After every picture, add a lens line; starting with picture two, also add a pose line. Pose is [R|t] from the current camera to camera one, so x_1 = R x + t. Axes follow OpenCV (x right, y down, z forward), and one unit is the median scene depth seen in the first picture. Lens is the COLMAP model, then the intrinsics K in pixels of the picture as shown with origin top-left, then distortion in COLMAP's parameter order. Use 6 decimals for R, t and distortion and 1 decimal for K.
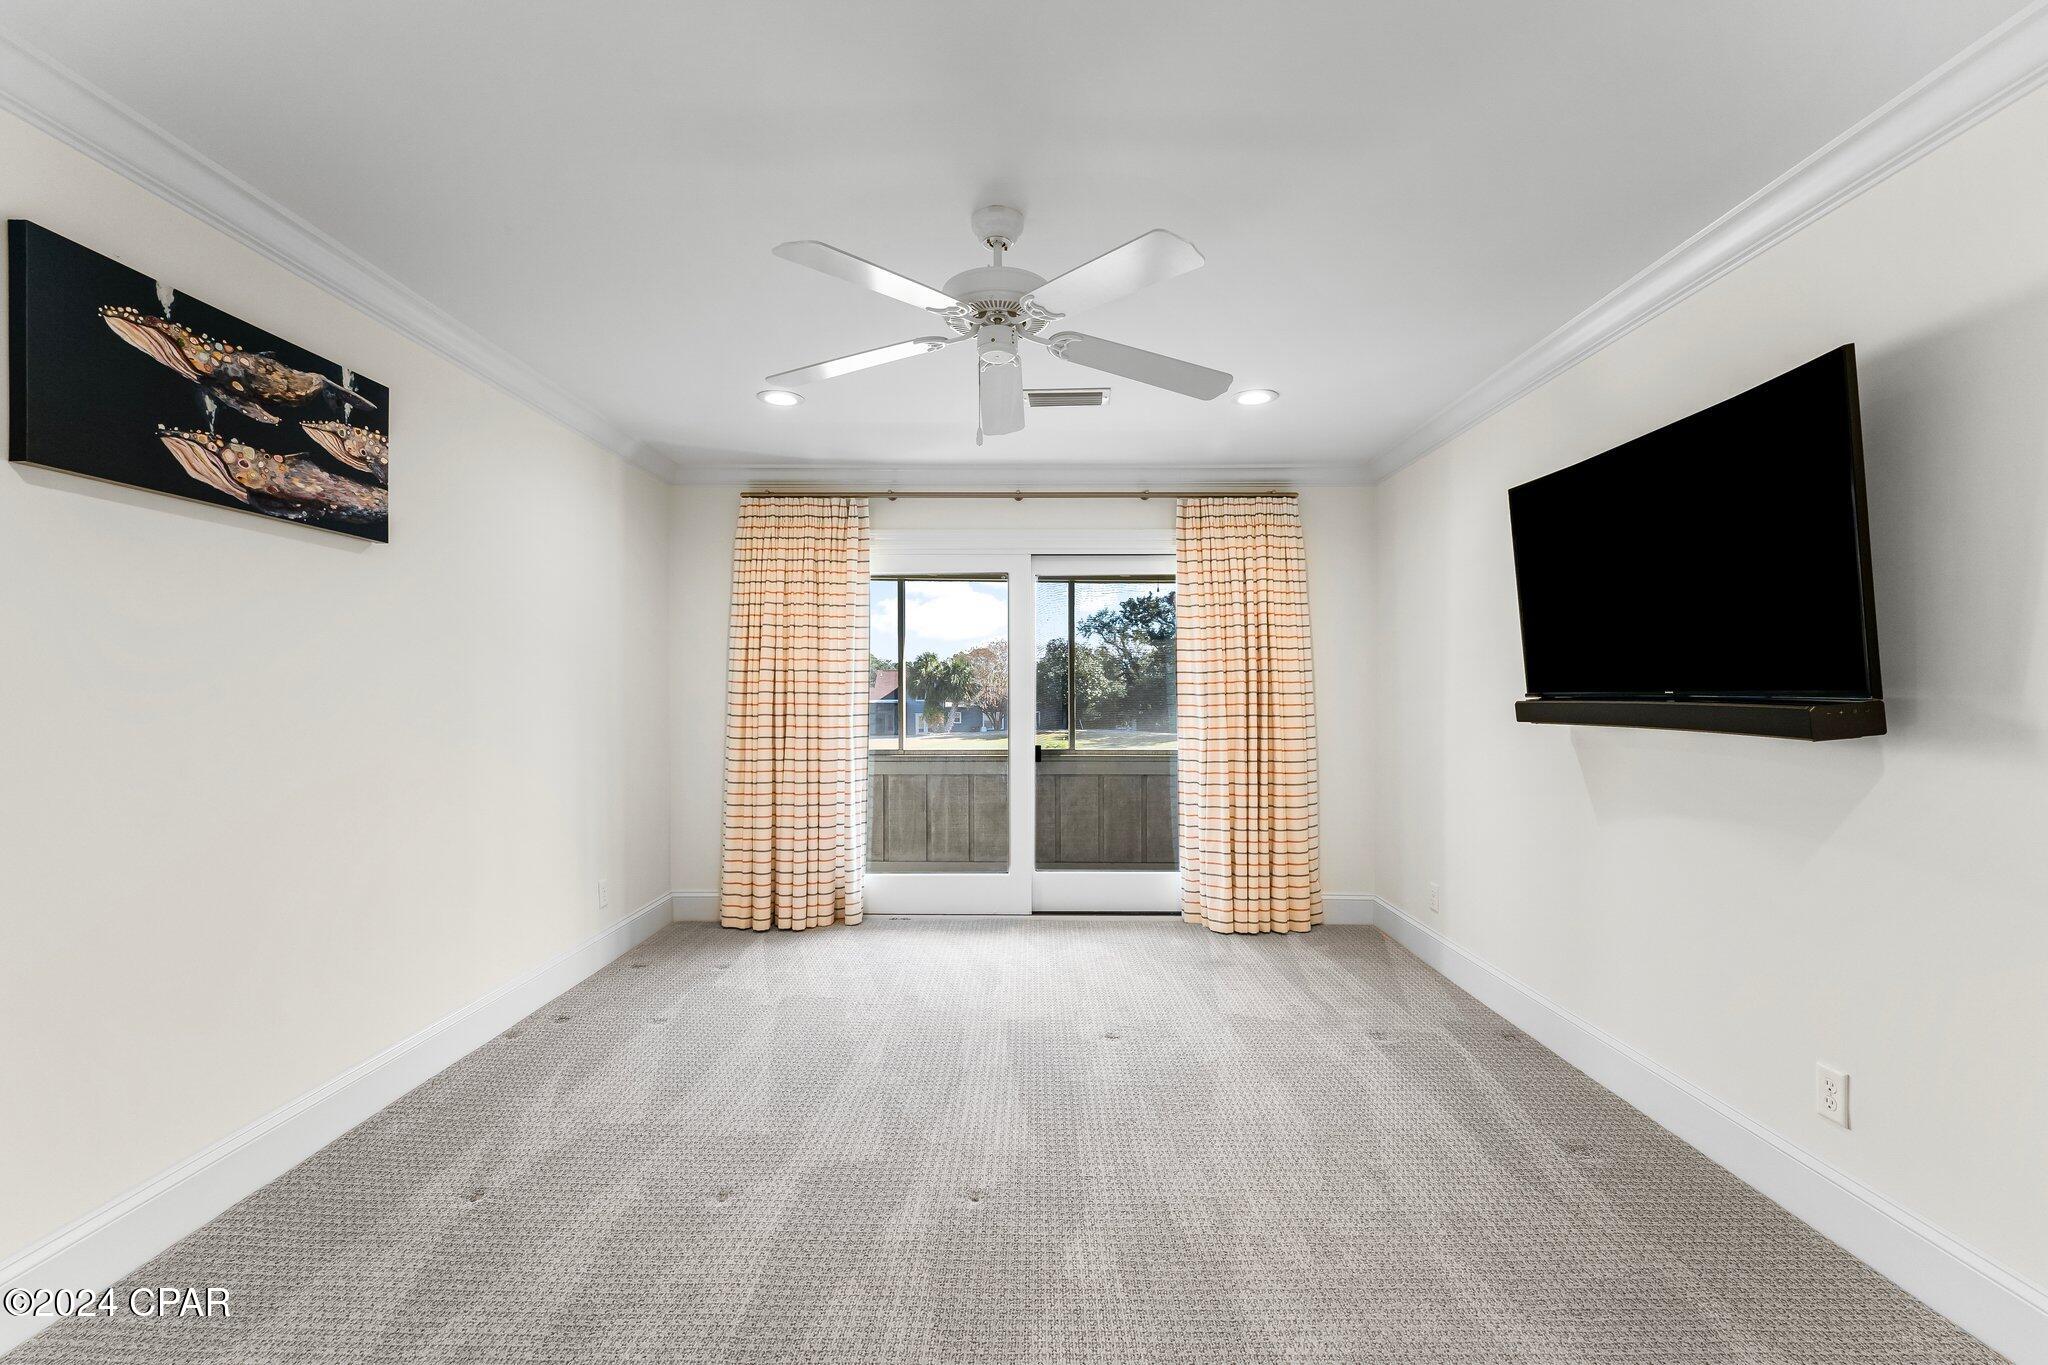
lens RADIAL K [[843.8, 0, 1032.3], [0, 843.8, 714.4], [0, 0, 1]] dist [0.002031, -0.000204]
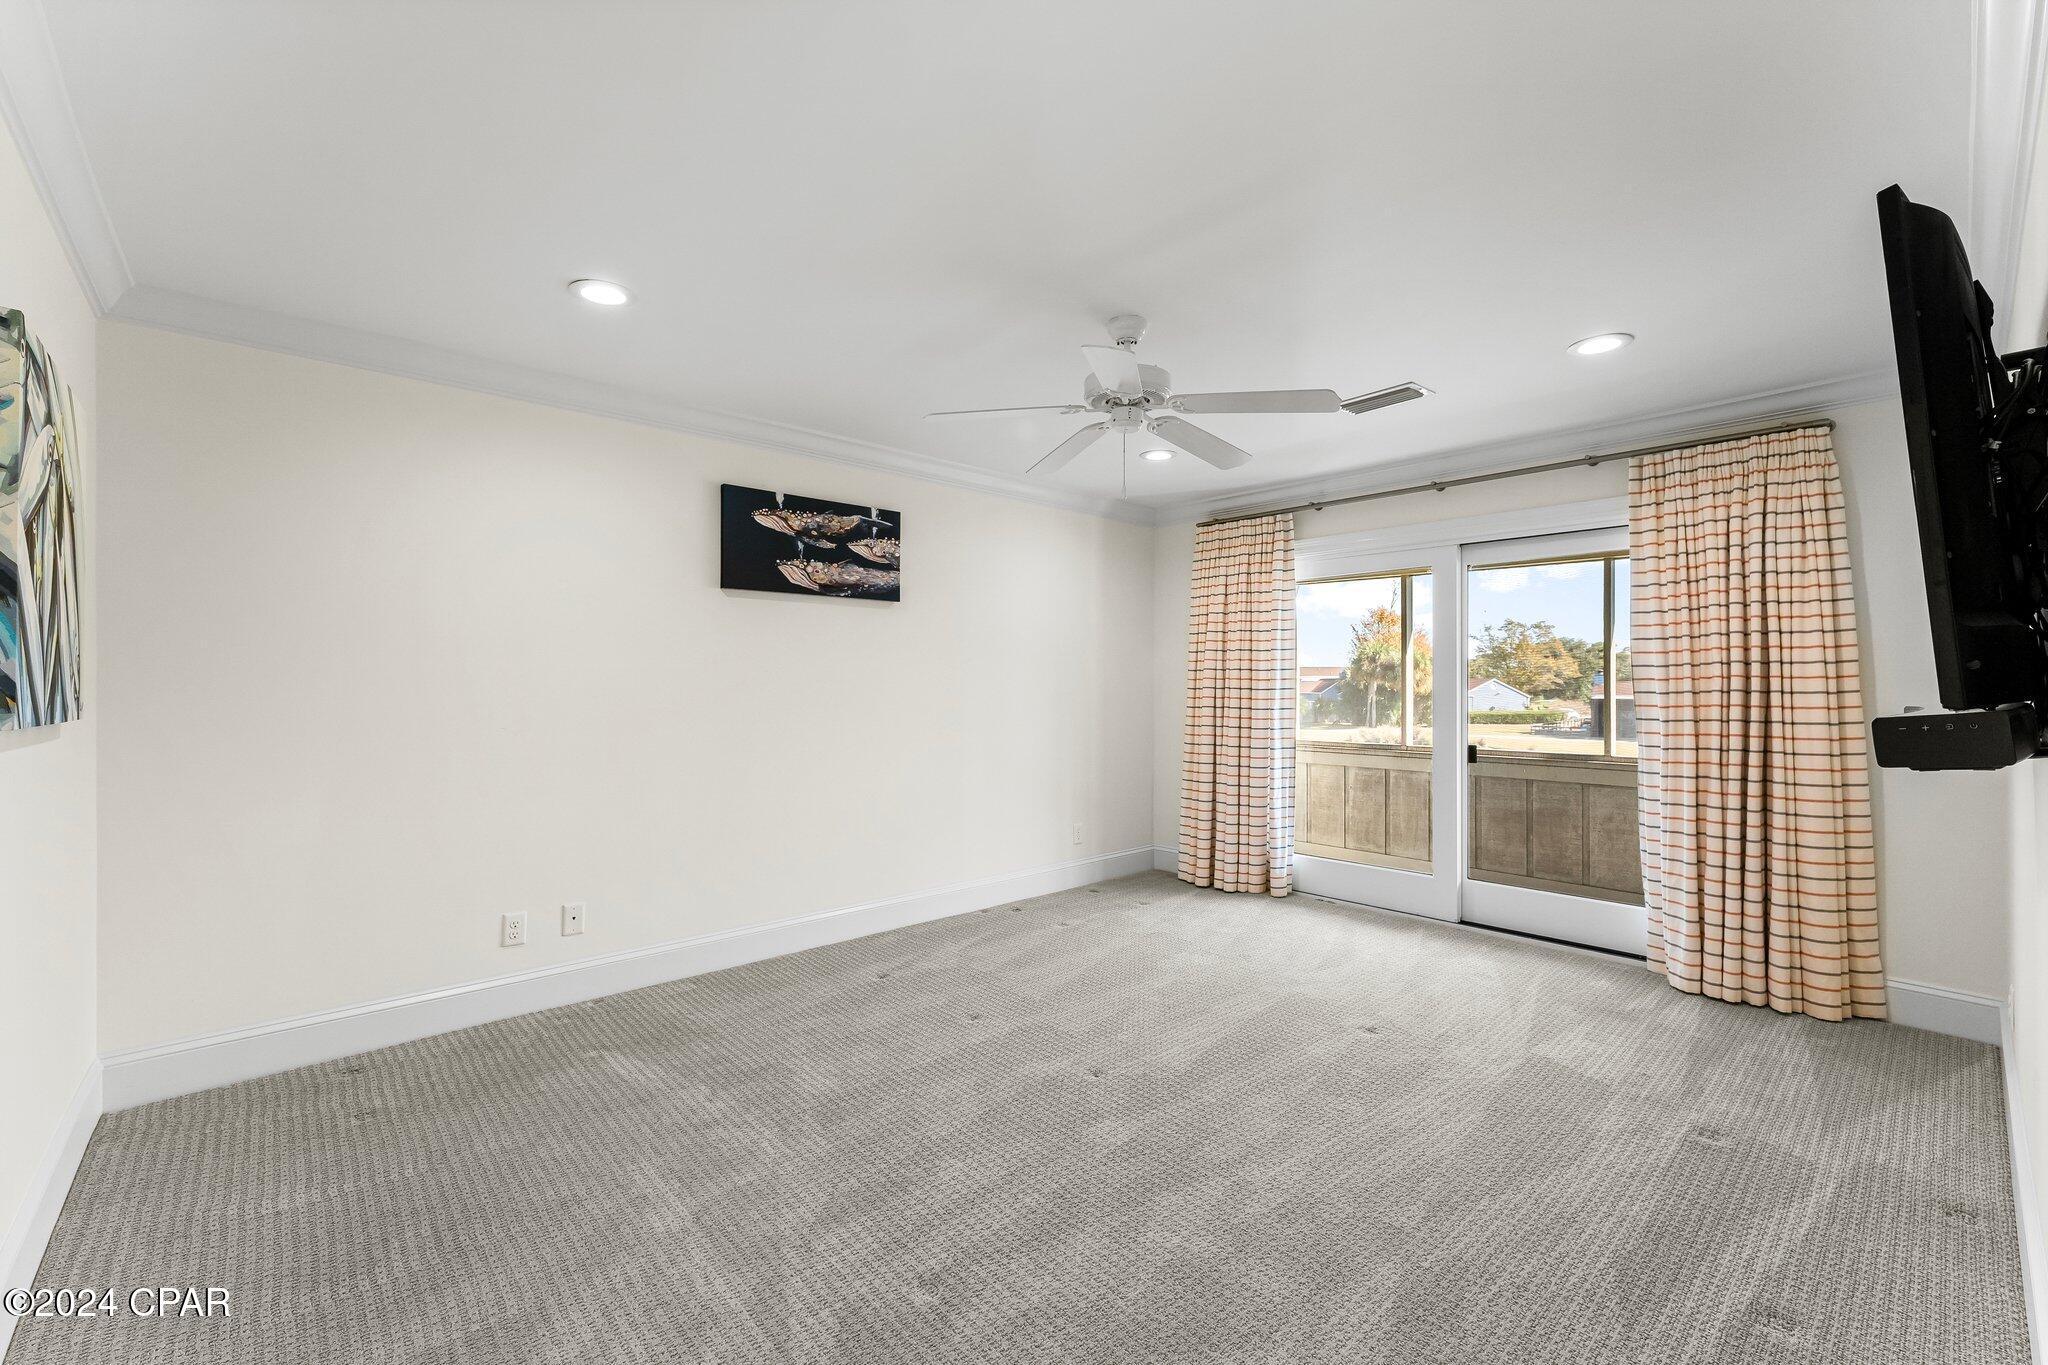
lens RADIAL K [[843.8, 0, 1067.0], [0, 843.8, 705.7], [0, 0, 1]] dist [0.002031, -0.000204]
pose [[0.702131, 0.019618, -0.711777, 0.394352], [-0.021027, 0.999756, 0.006813, -0.004941], [0.711737, 0.010183, 0.702372, 0.018641]]
